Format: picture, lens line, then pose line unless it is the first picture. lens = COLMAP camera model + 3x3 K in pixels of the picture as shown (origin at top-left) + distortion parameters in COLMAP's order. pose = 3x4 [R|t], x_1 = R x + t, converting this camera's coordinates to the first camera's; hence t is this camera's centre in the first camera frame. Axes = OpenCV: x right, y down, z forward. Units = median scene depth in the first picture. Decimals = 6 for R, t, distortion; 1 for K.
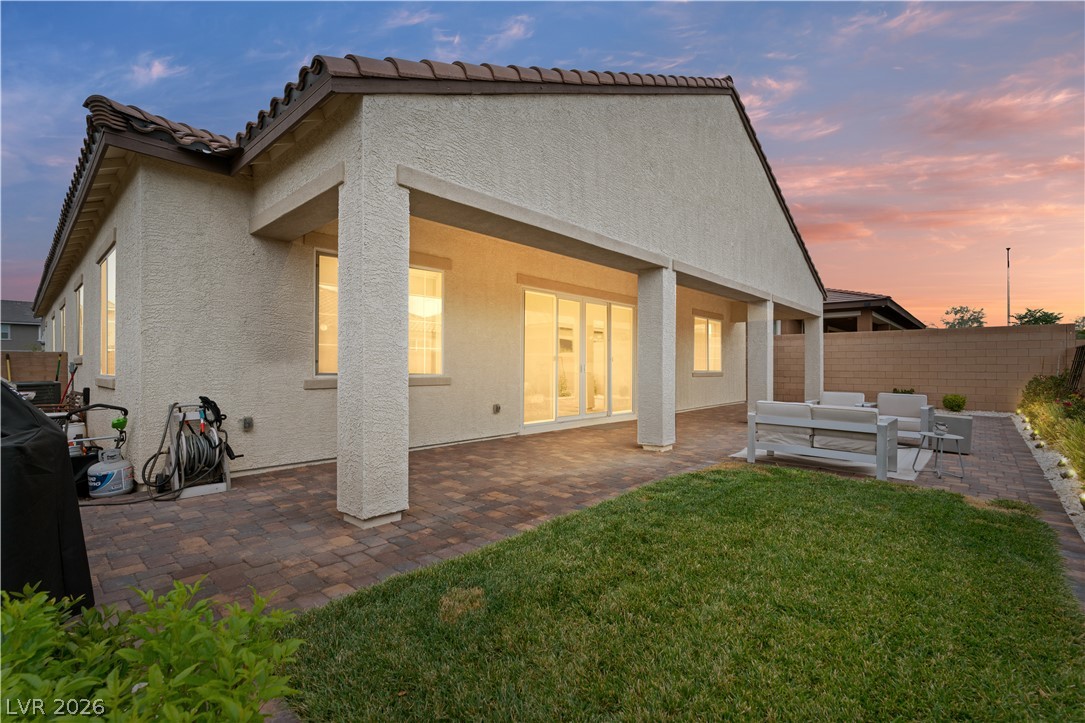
lens RADIAL K [[485.9, 0, 538.2], [0, 485.9, 354.4], [0, 0, 1]] dist [-0.004863, 0.001295]
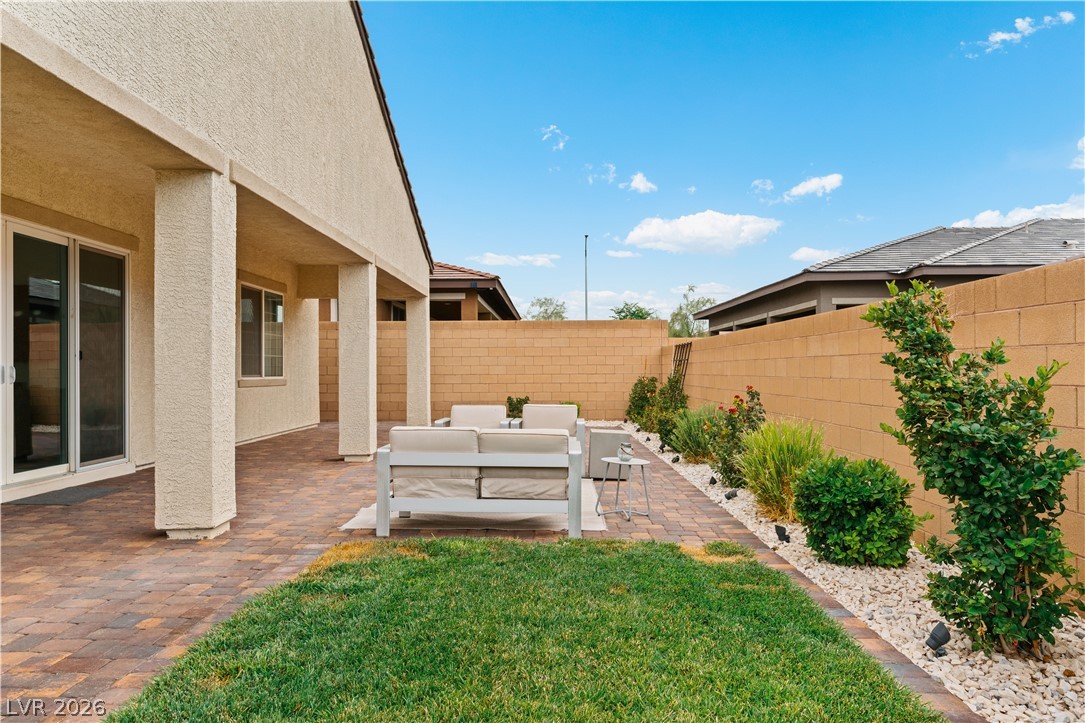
lens RADIAL K [[733.9, 0, 542.1], [0, 733.9, 363.9], [0, 0, 1]] dist [0.004292, 0.006054]
pose [[0.740810, -0.000735, 0.671714, -0.000338], [-0.010385, 0.999867, 0.012547, 0.007301], [-0.671634, -0.016271, 0.740704, 0.211139]]
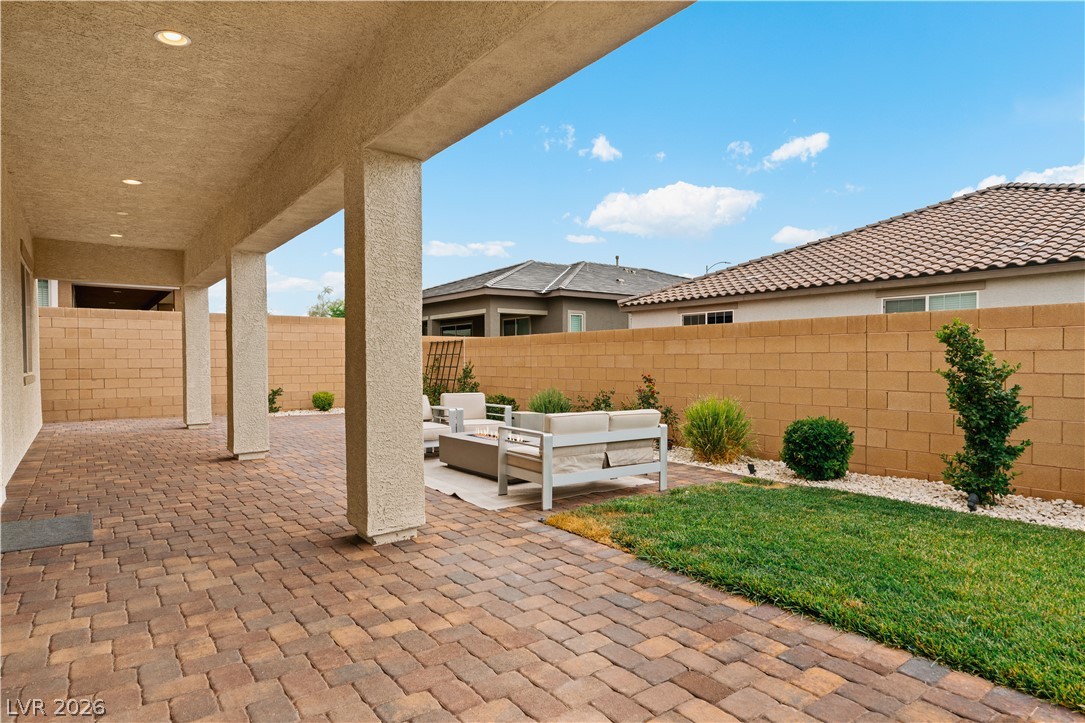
lens RADIAL K [[611.9, 0, 542.2], [0, 611.9, 376.0], [0, 0, 1]] dist [-0.000775, -0.000295]
pose [[0.171840, -0.030652, 0.984648, -0.325179], [-0.020770, 0.999181, 0.034729, 0.012660], [-0.984906, -0.026419, 0.171062, 0.762640]]
